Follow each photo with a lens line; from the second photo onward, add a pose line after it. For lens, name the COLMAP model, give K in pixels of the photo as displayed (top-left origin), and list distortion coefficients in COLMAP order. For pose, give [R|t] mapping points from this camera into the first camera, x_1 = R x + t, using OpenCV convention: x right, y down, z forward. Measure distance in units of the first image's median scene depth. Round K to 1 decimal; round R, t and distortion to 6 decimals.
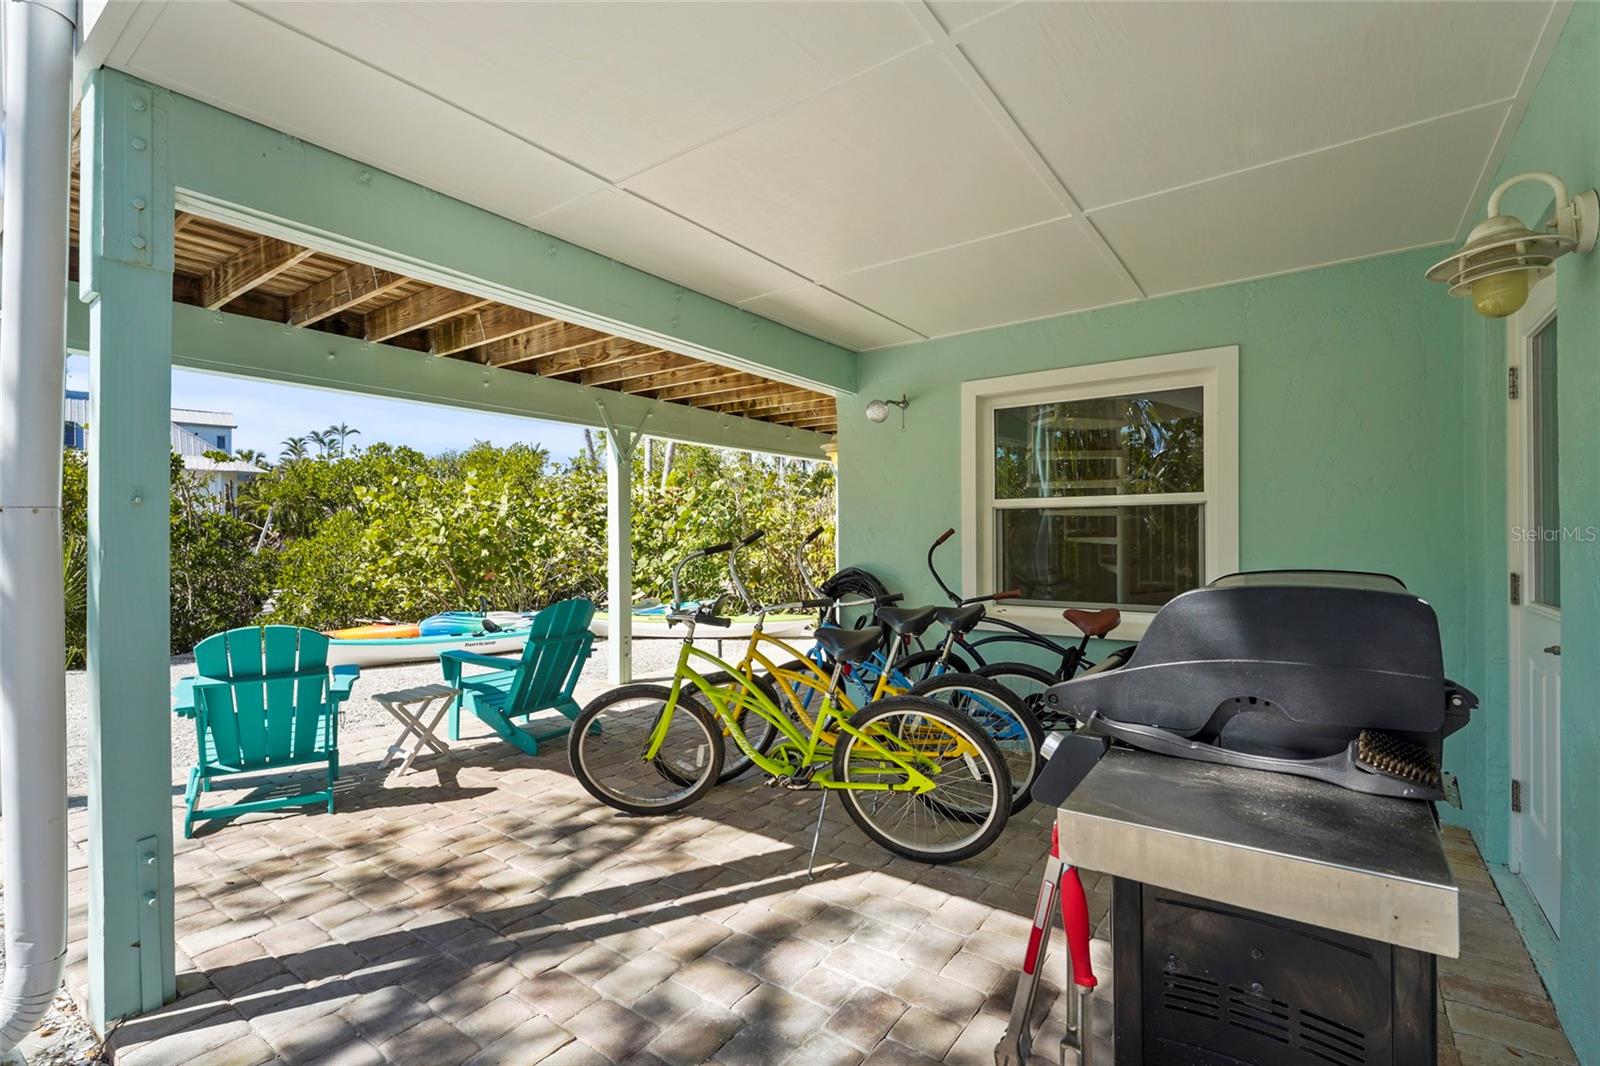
lens RADIAL K [[722.8, 0, 793.8], [0, 722.8, 533.1], [0, 0, 1]] dist [-0.000836, 0.000252]
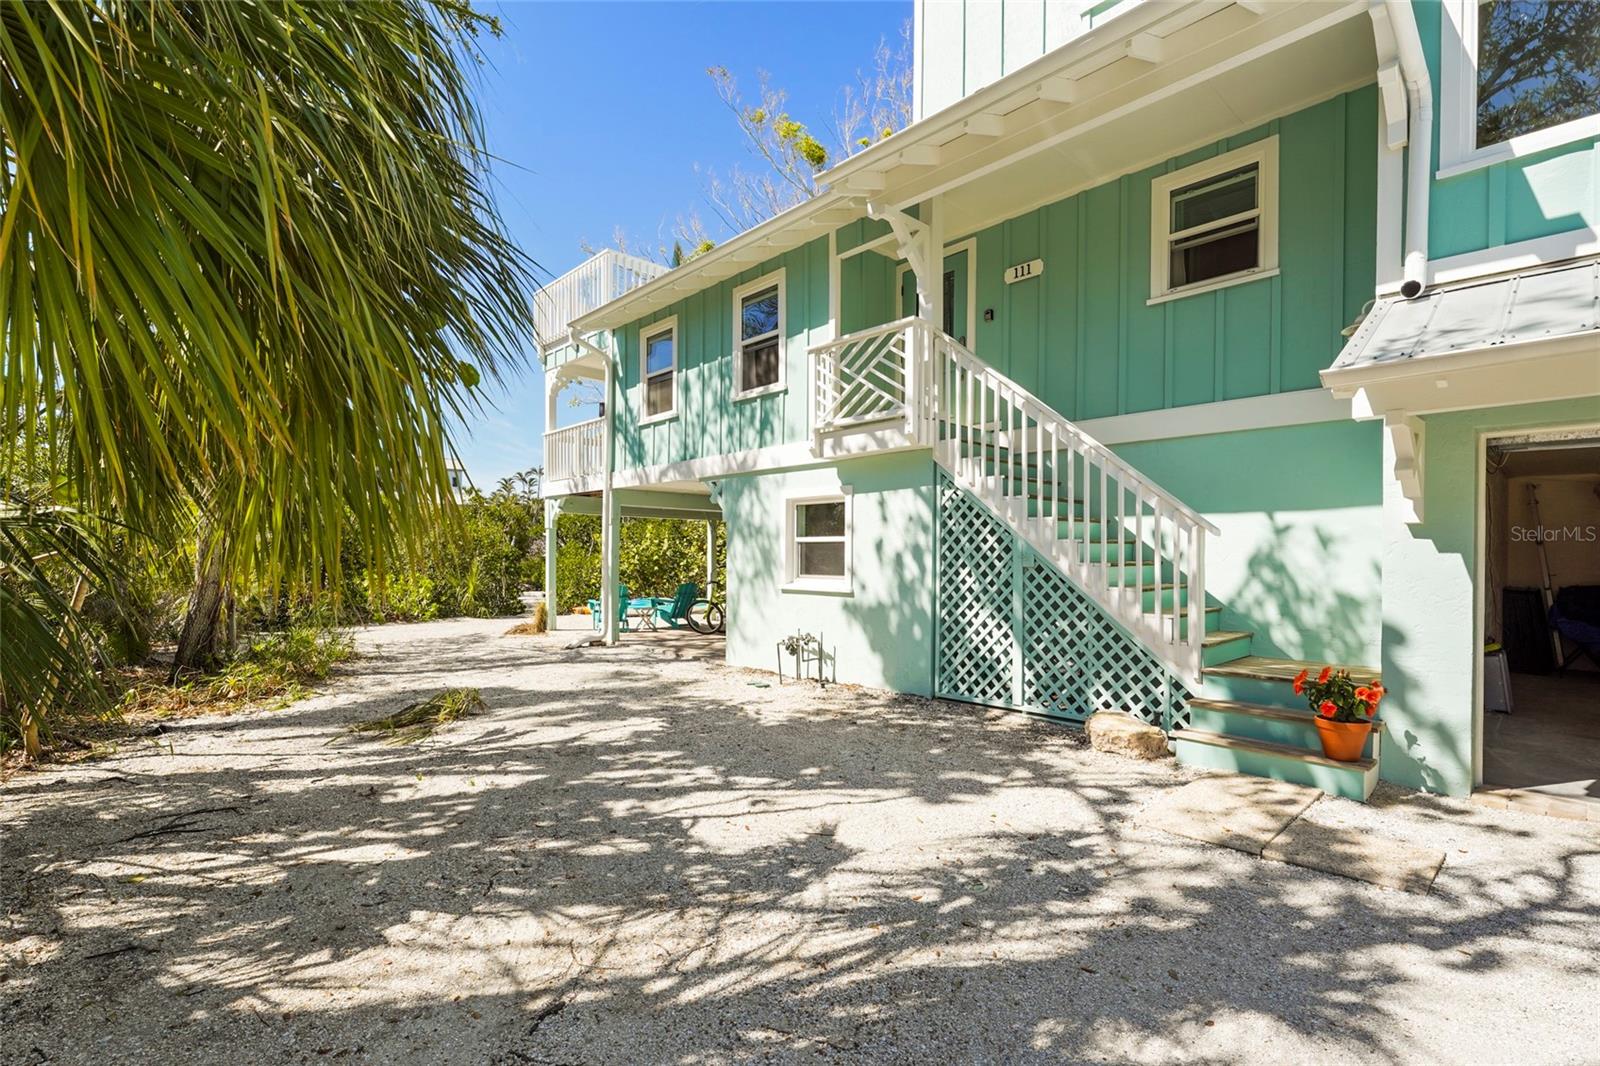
lens RADIAL K [[738.2, 0, 802.0], [0, 738.2, 556.3], [0, 0, 1]] dist [-0.002148, 0.000222]
pose [[0.982241, 0.010672, -0.187320, 0.316885], [-0.010222, 0.999942, 0.003368, -0.014898], [0.187345, -0.001393, 0.982293, -0.845157]]
